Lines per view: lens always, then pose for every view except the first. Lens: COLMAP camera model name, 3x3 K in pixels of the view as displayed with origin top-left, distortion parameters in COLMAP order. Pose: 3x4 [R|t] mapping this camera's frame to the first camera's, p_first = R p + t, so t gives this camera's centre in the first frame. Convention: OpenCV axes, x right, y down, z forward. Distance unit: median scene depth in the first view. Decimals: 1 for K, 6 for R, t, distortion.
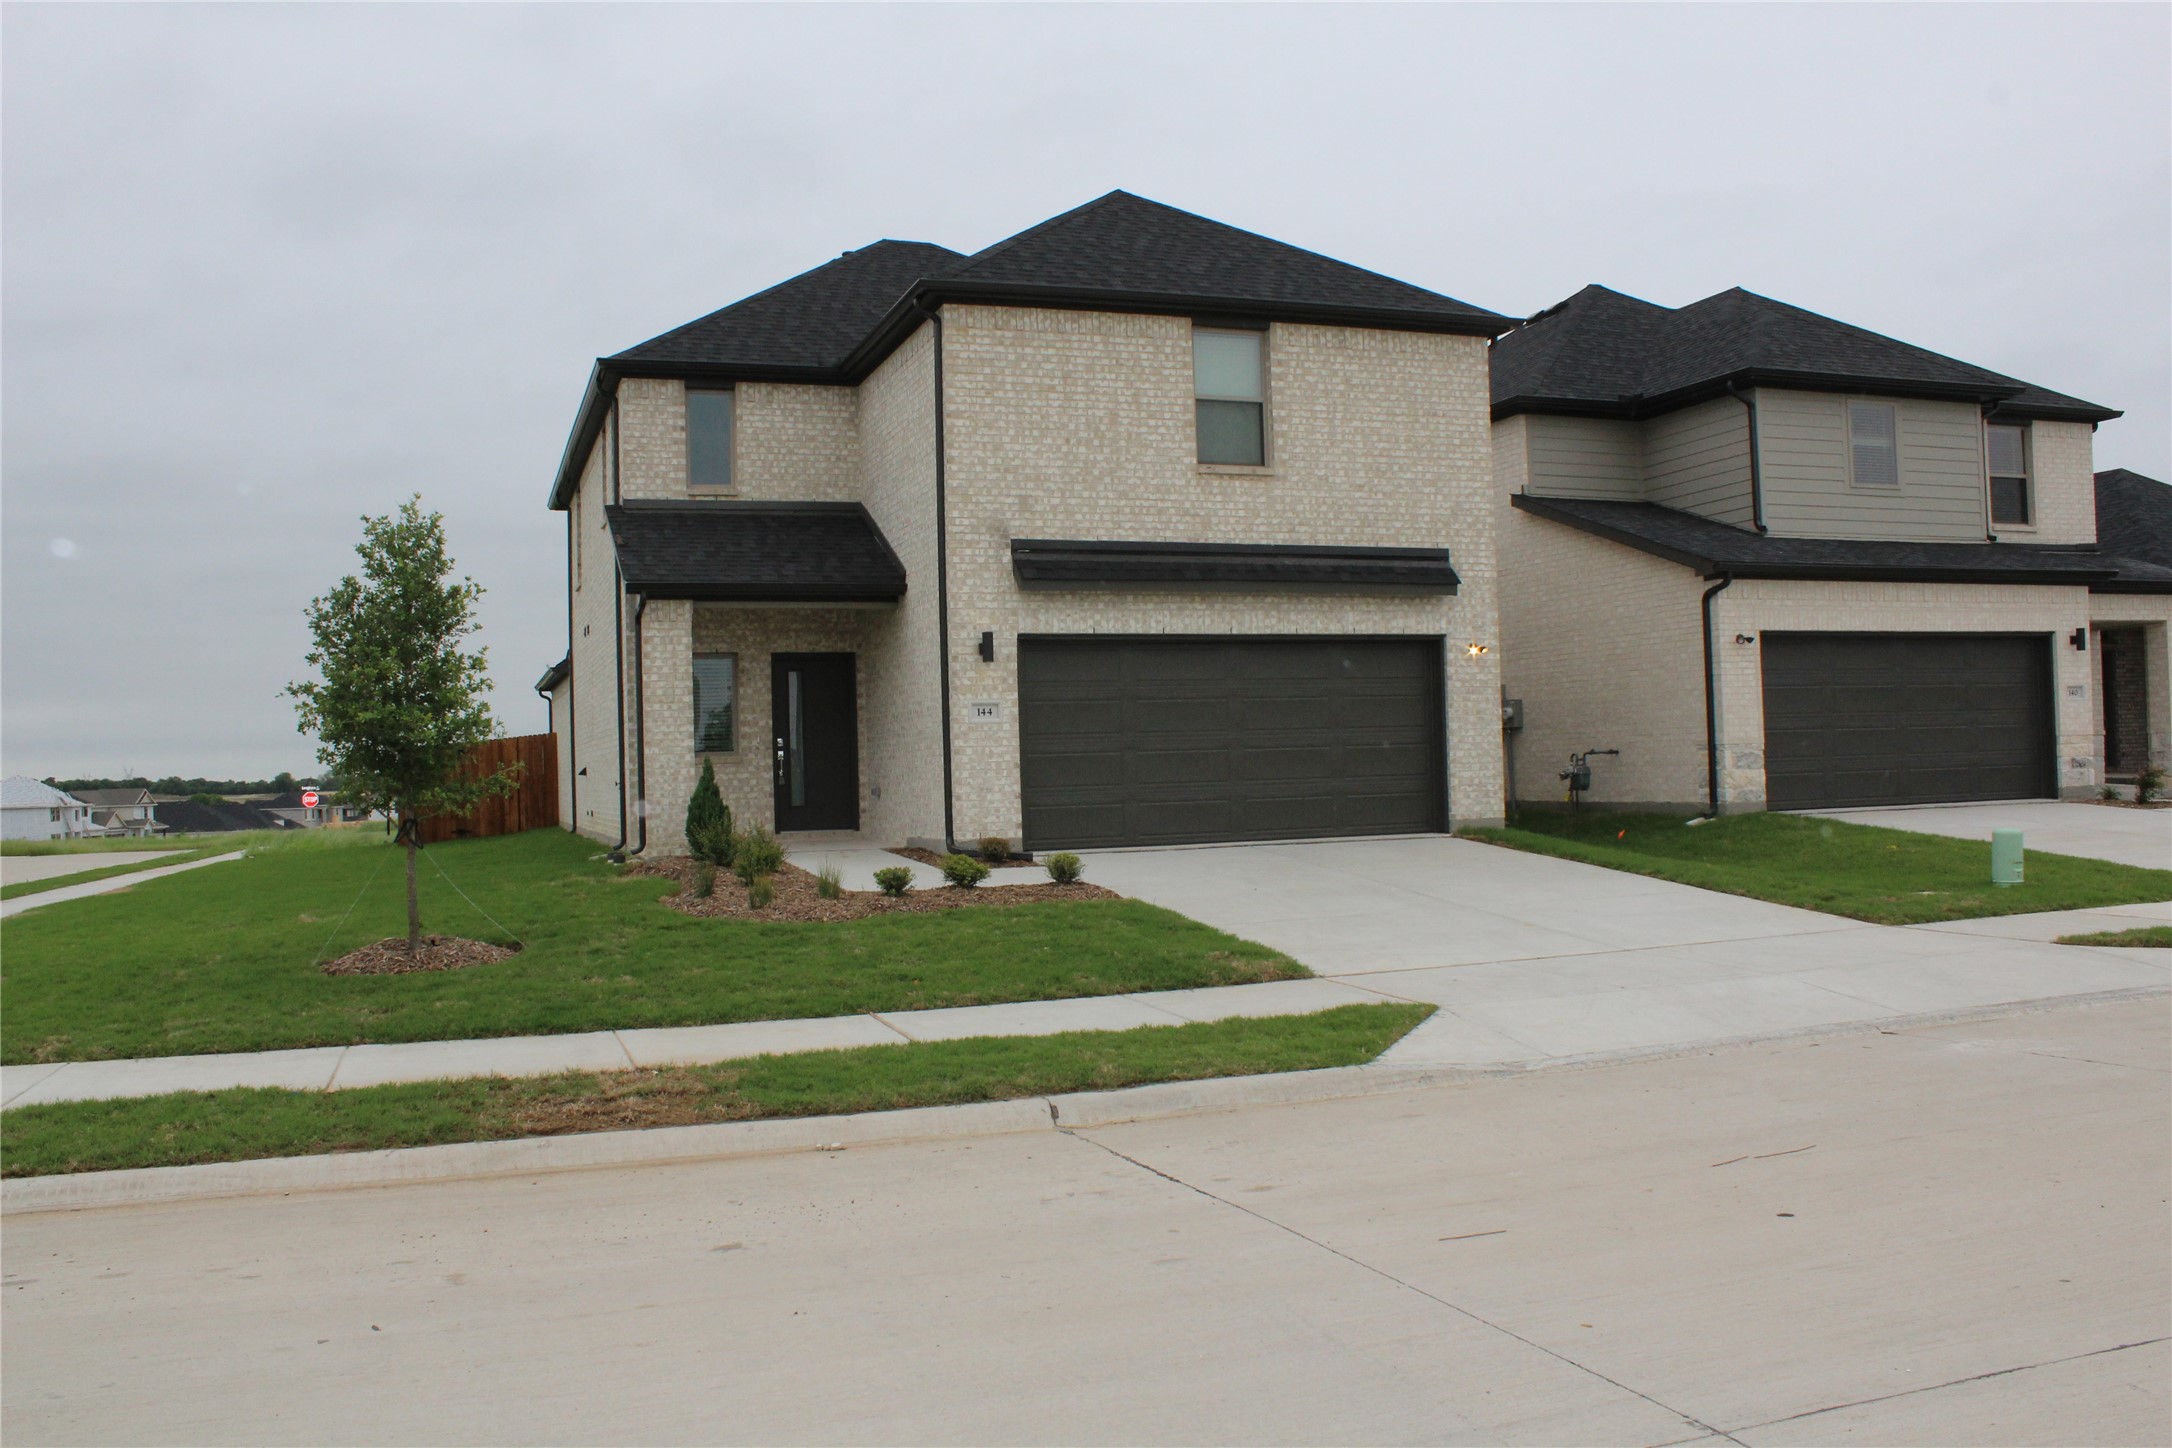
lens RADIAL K [[1784.1, 0, 1091.5], [0, 1784.1, 733.0], [0, 0, 1]] dist [-0.155825, 0.134244]
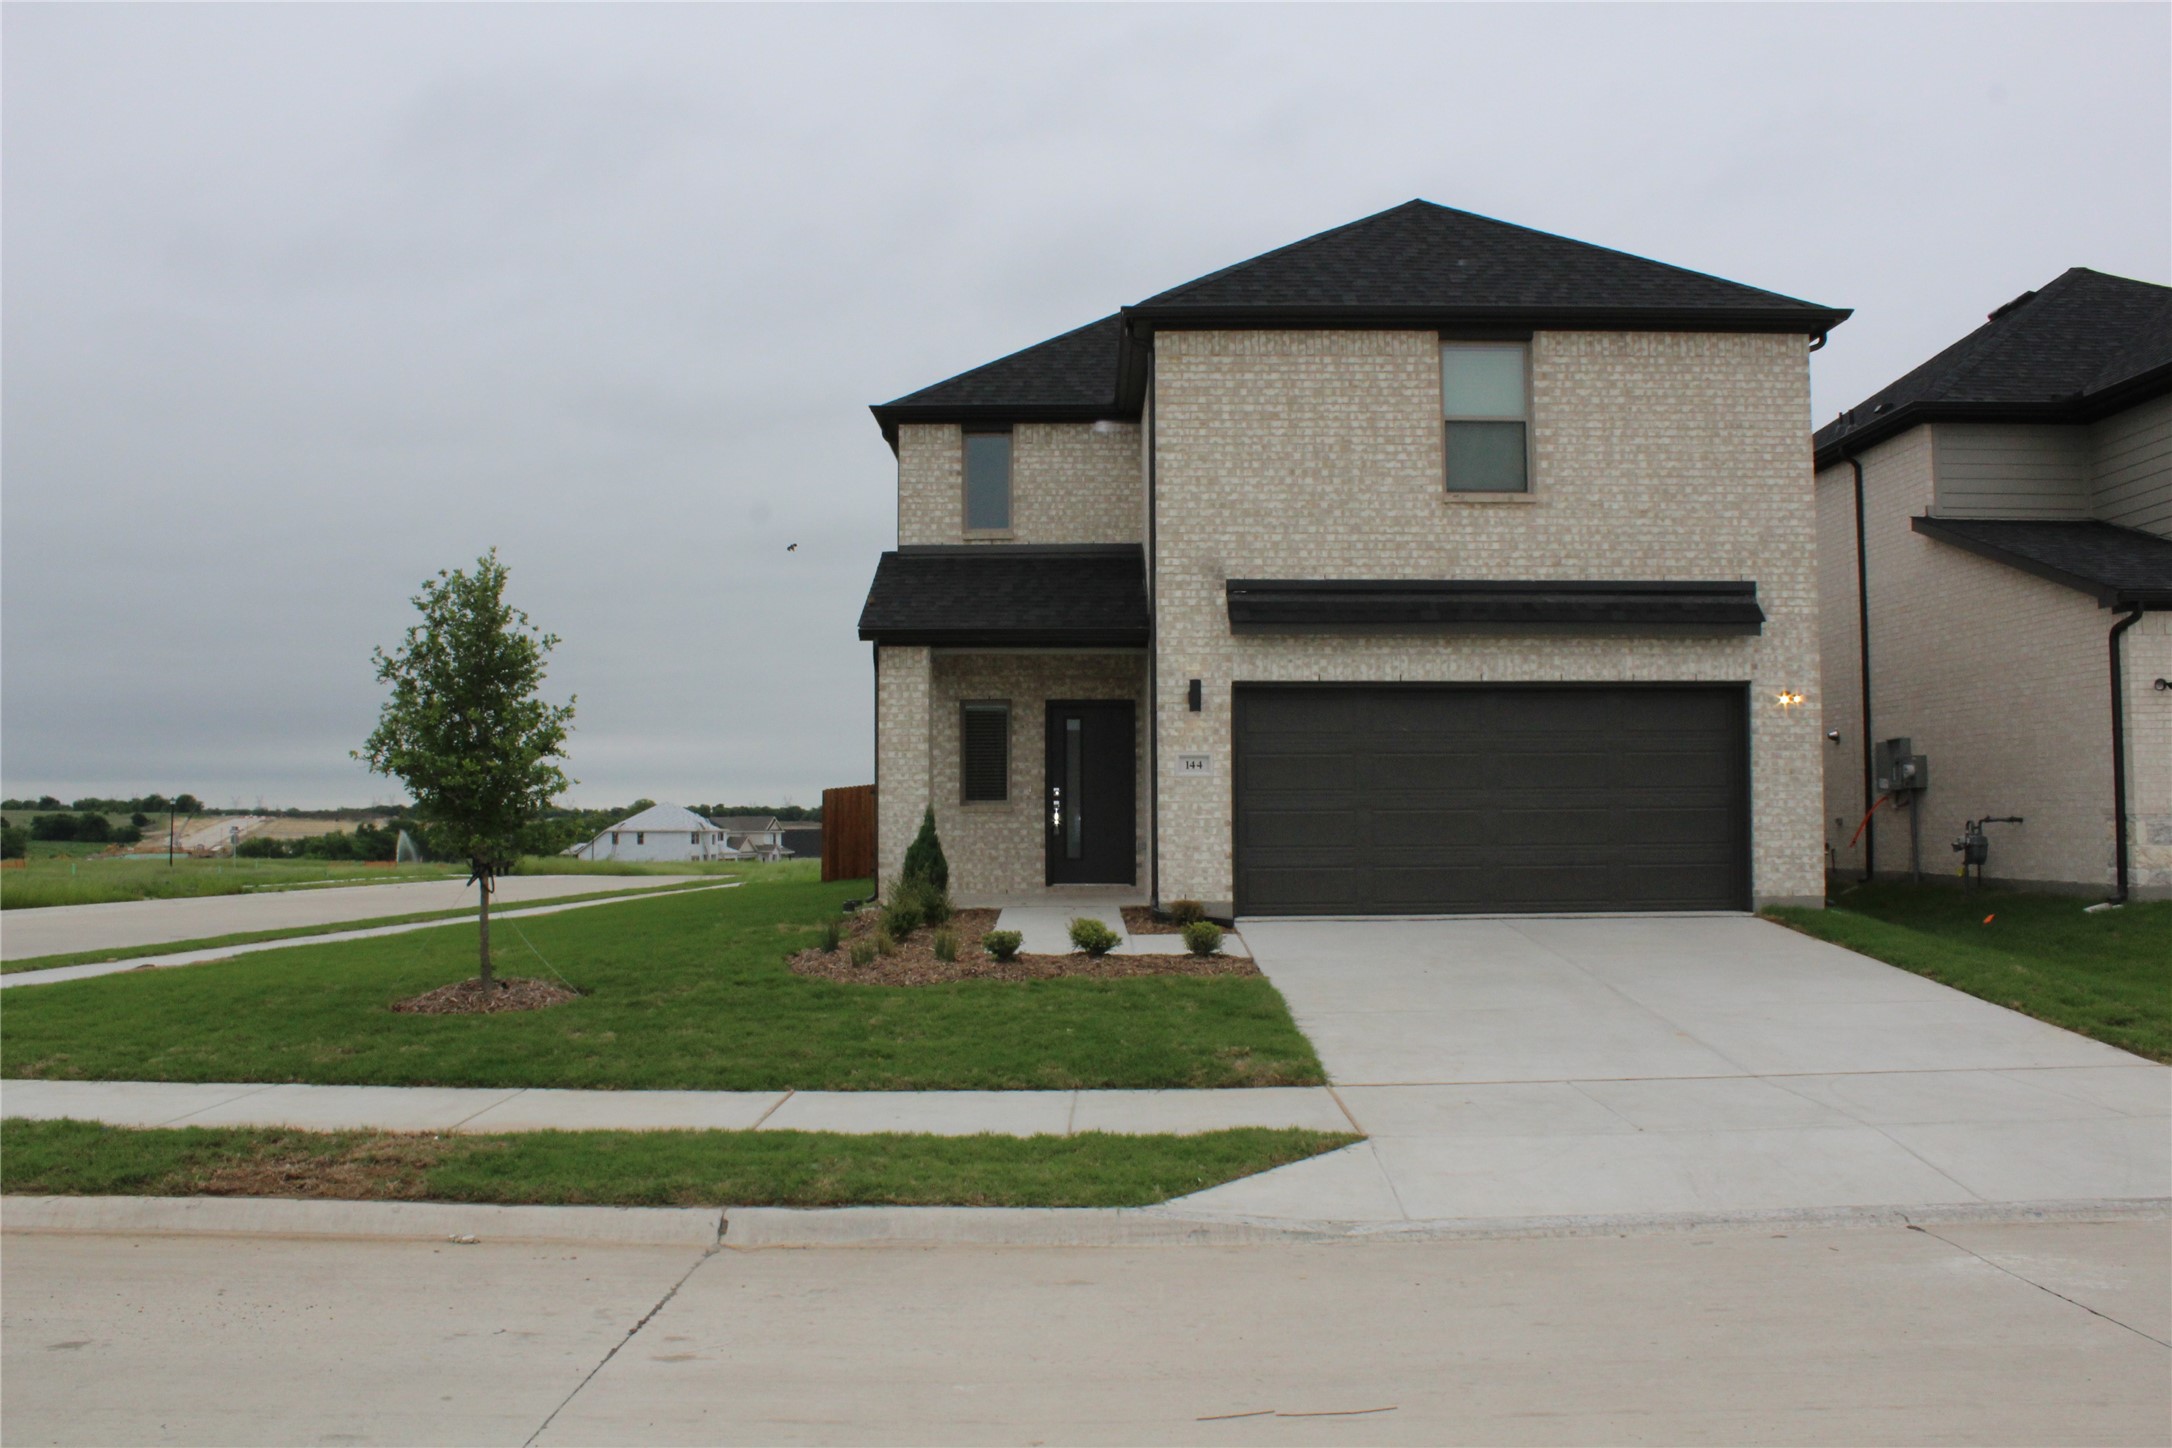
lens RADIAL K [[1784.1, 0, 1086.9], [0, 1784.1, 726.4], [0, 0, 1]] dist [-0.155825, 0.134244]
pose [[0.941804, 0.006956, -0.336091, 0.186191], [-0.016089, 0.999573, -0.024397, -0.007717], [0.335778, 0.028385, 0.941513, 0.094910]]
